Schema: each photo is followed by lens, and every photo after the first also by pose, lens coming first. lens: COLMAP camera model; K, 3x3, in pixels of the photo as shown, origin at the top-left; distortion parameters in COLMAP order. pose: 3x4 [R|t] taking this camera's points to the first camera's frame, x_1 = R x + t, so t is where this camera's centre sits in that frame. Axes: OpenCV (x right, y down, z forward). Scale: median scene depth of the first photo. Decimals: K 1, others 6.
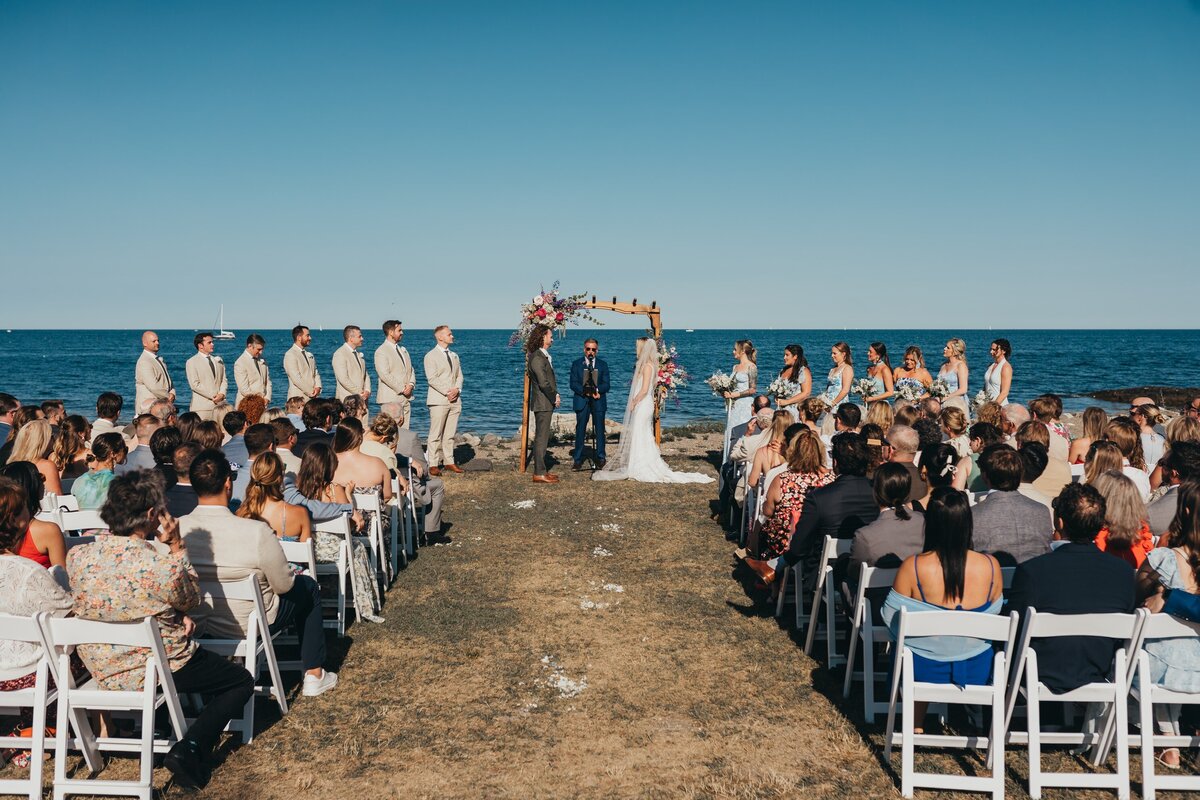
lens RADIAL K [[1209.4, 0, 600.0], [0, 1209.4, 400.0], [0, 0, 1]] dist [-0.013576, -0.021303]
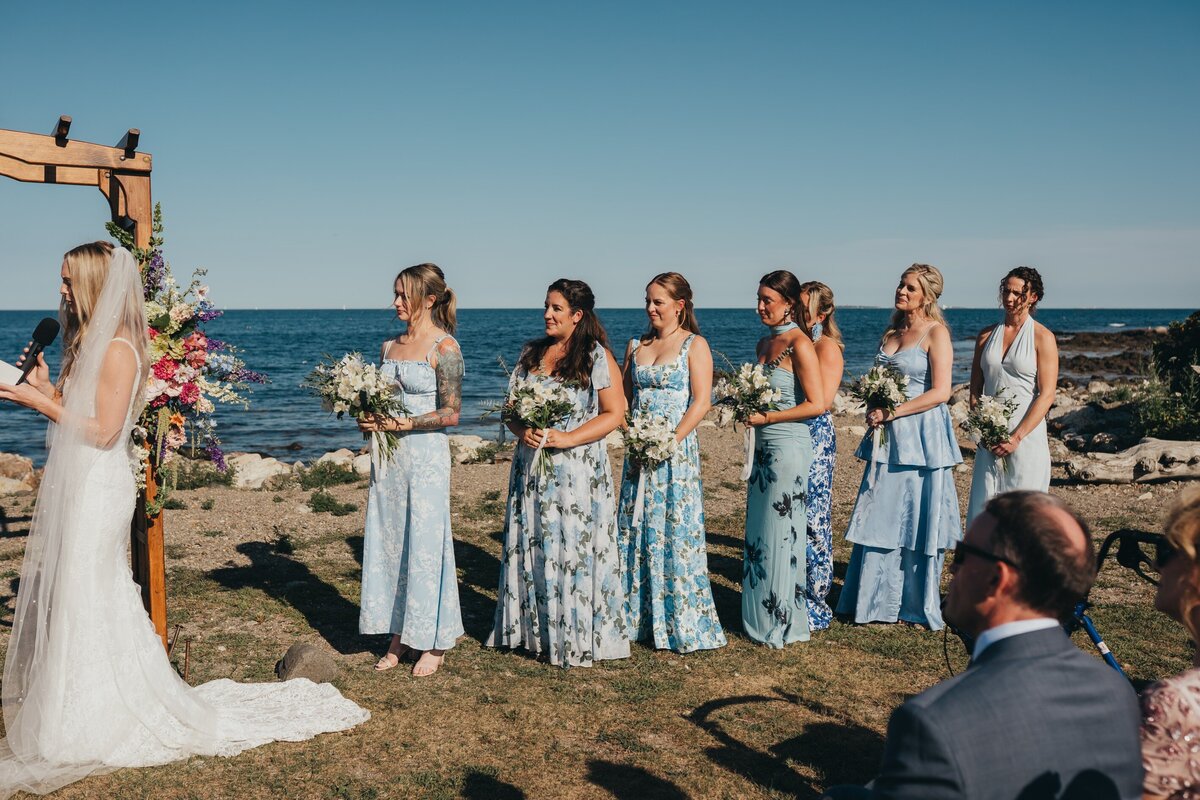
lens RADIAL K [[1209.4, 0, 600.0], [0, 1209.4, 400.0], [0, 0, 1]] dist [-0.013576, -0.021303]
pose [[0.877958, -0.039625, 0.477095, 0.001170], [0.034169, 0.999214, 0.020110, -0.016551], [-0.477517, -0.001354, 0.878621, 0.679500]]
